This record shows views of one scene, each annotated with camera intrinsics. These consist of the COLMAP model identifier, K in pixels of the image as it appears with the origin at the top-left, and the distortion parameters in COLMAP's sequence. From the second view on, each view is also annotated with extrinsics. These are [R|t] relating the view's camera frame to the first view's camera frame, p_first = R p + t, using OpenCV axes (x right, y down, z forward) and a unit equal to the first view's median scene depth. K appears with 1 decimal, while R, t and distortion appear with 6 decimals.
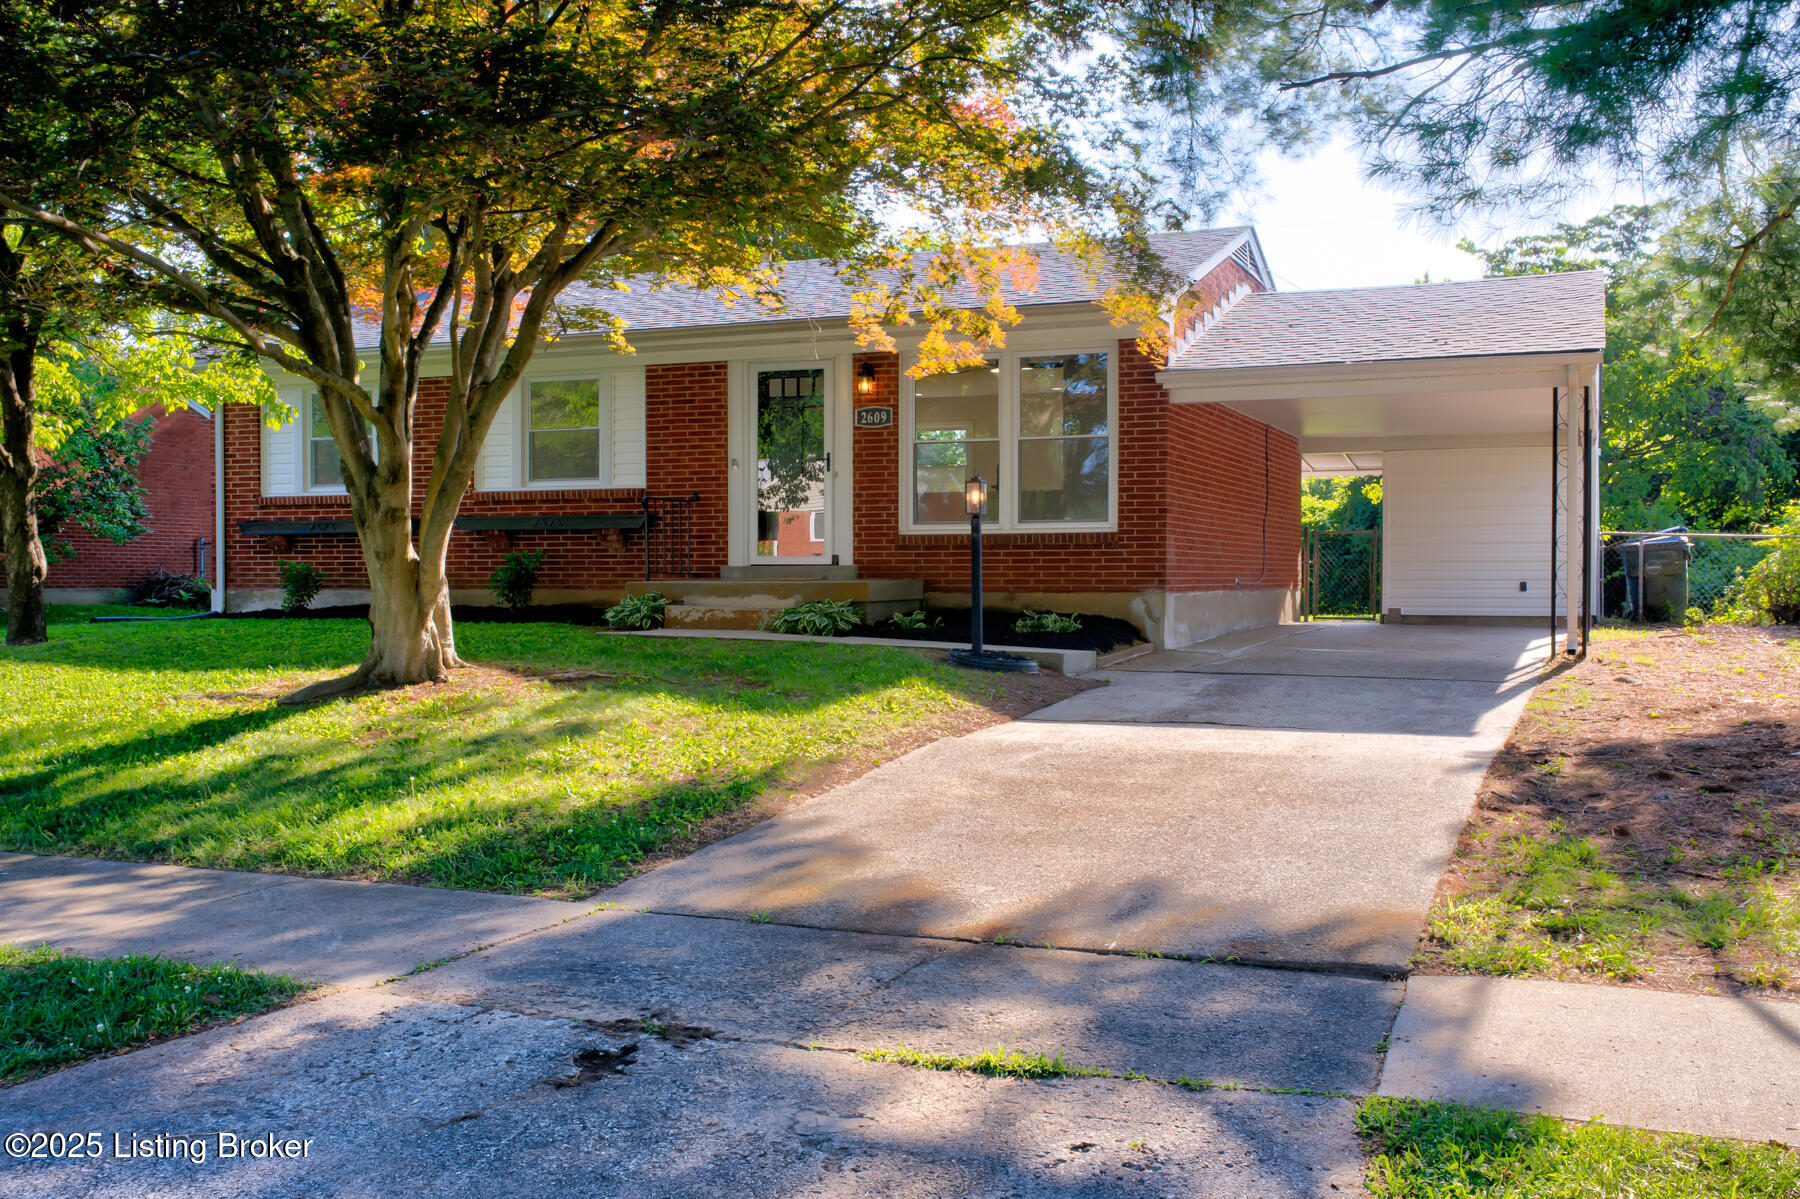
lens RADIAL K [[1767.7, 0, 901.2], [0, 1767.7, 597.8], [0, 0, 1]] dist [-0.016169, 0.000000]
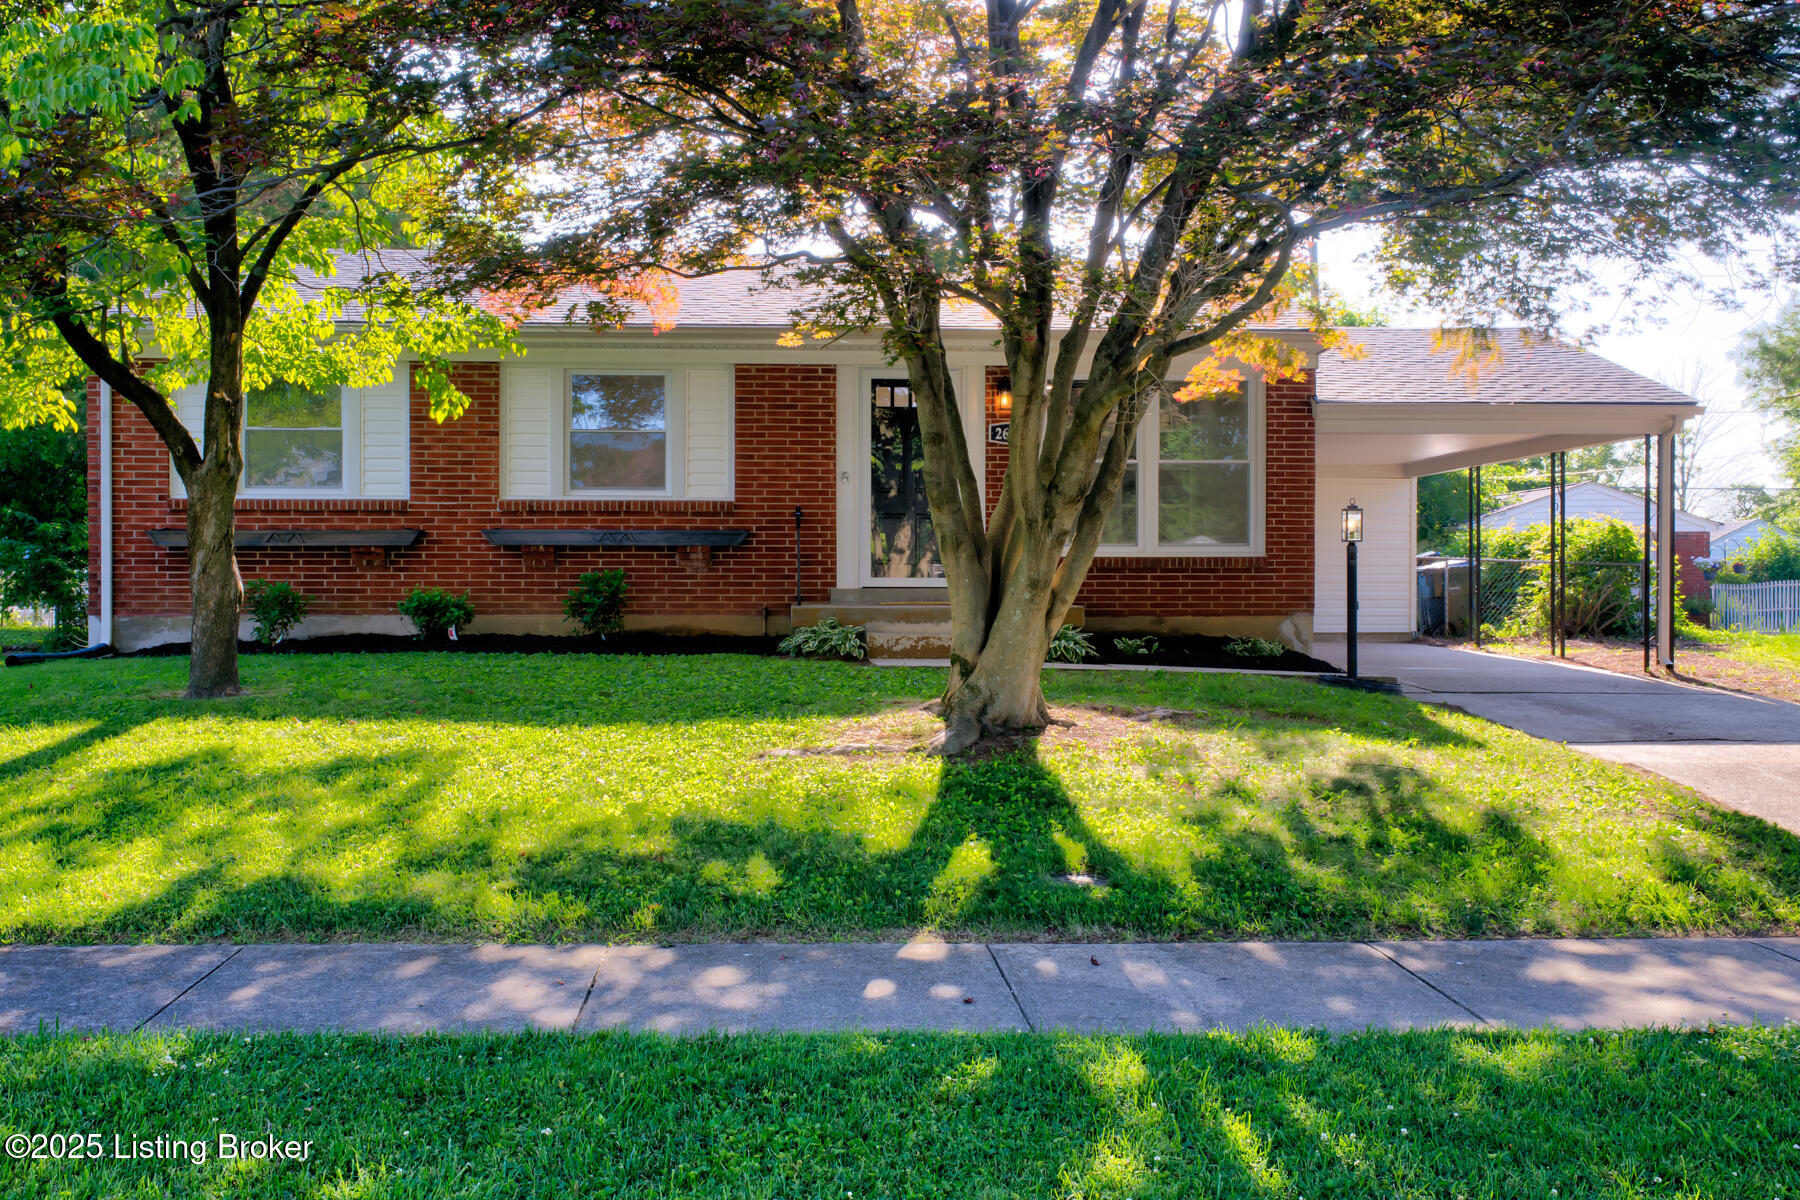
lens RADIAL K [[1786.3, 0, 898.4], [0, 1786.3, 600.5], [0, 0, 1]] dist [0.000450, 0.000000]
pose [[0.896242, -0.002130, 0.443560, -0.497925], [0.003736, 0.999989, -0.002746, -0.009326], [-0.443550, 0.004118, 0.896240, 0.159967]]
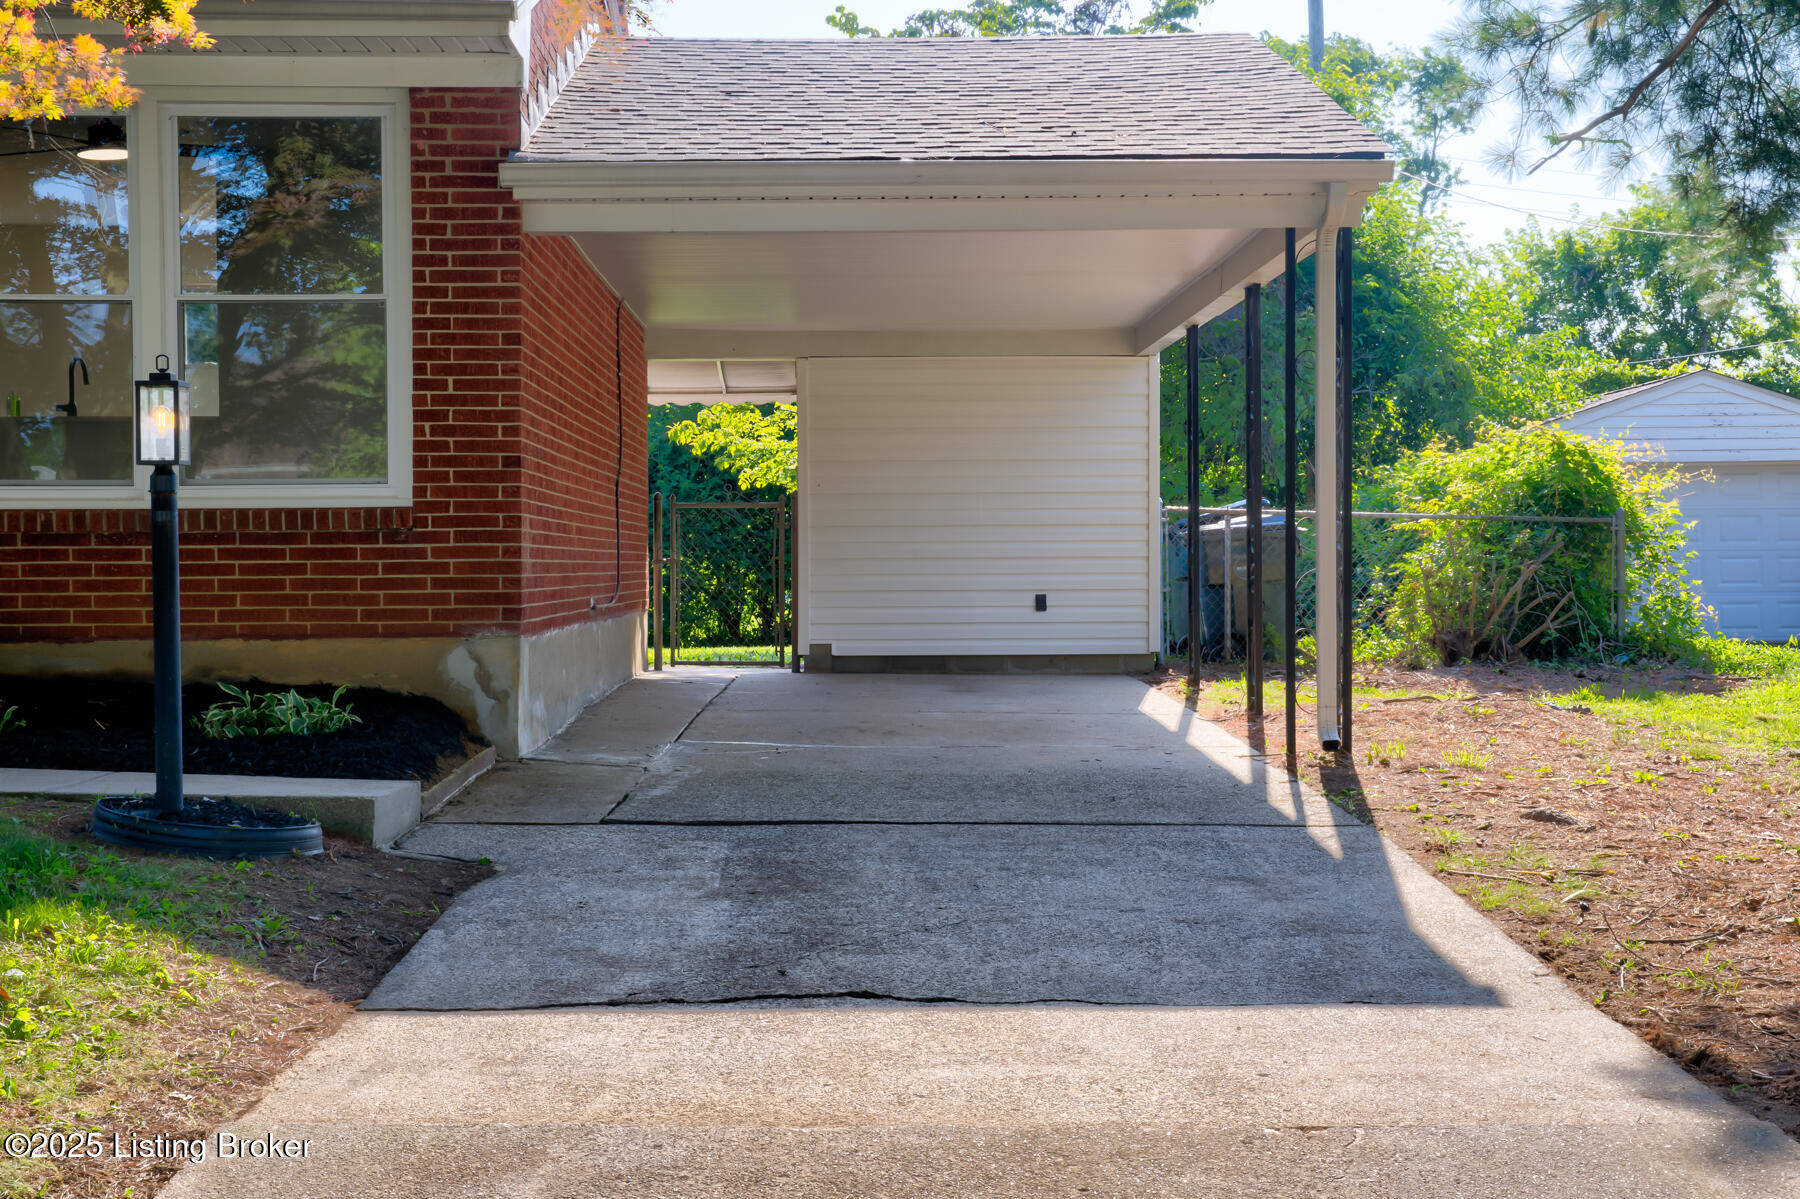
lens RADIAL K [[2662.0, 0, 904.2], [0, 2662.0, 596.5], [0, 0, 1]] dist [0.035331, 0.000000]
pose [[0.916469, -0.009341, 0.399997, -0.036339], [0.009196, 0.999955, 0.002282, -0.013391], [-0.400000, 0.001587, 0.916514, 0.294133]]
